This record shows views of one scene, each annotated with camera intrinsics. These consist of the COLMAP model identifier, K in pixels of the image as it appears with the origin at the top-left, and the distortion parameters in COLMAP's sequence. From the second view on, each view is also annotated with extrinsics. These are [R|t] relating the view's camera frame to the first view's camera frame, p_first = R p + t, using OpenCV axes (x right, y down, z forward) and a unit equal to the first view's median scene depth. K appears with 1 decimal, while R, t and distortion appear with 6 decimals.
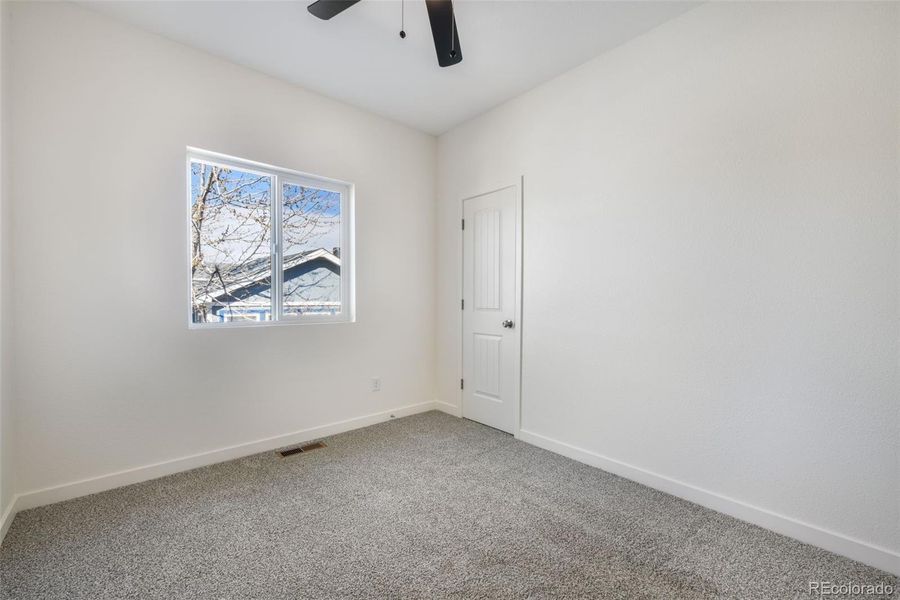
lens RADIAL K [[382.0, 0, 447.8], [0, 382.0, 300.9], [0, 0, 1]] dist [0.003936, -0.000464]
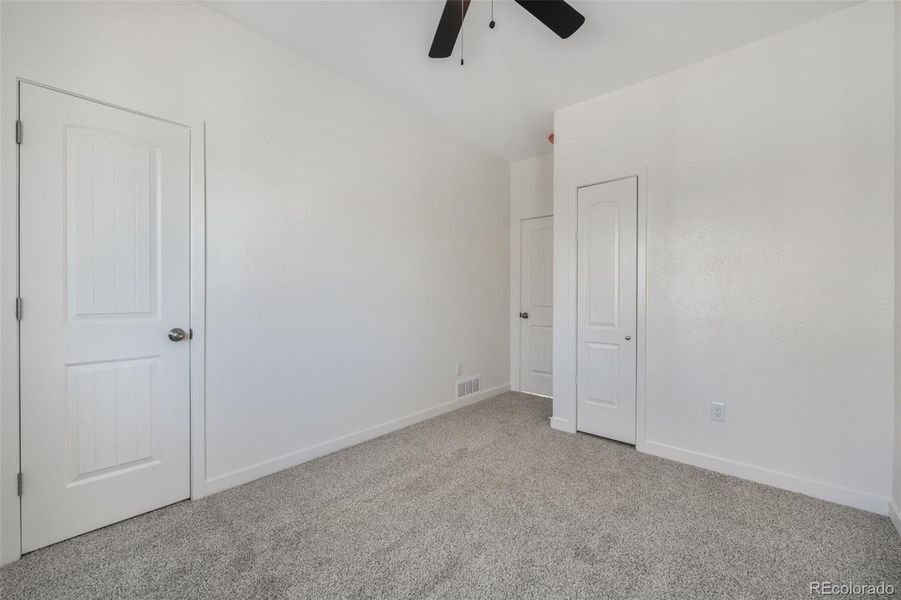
lens RADIAL K [[382.4, 0, 434.6], [0, 382.4, 296.3], [0, 0, 1]] dist [0.003936, -0.000464]
pose [[-0.129442, -0.005551, 0.991571, -0.566423], [0.002505, 0.999979, 0.005925, -0.008506], [-0.991584, 0.003251, -0.129425, 0.675060]]
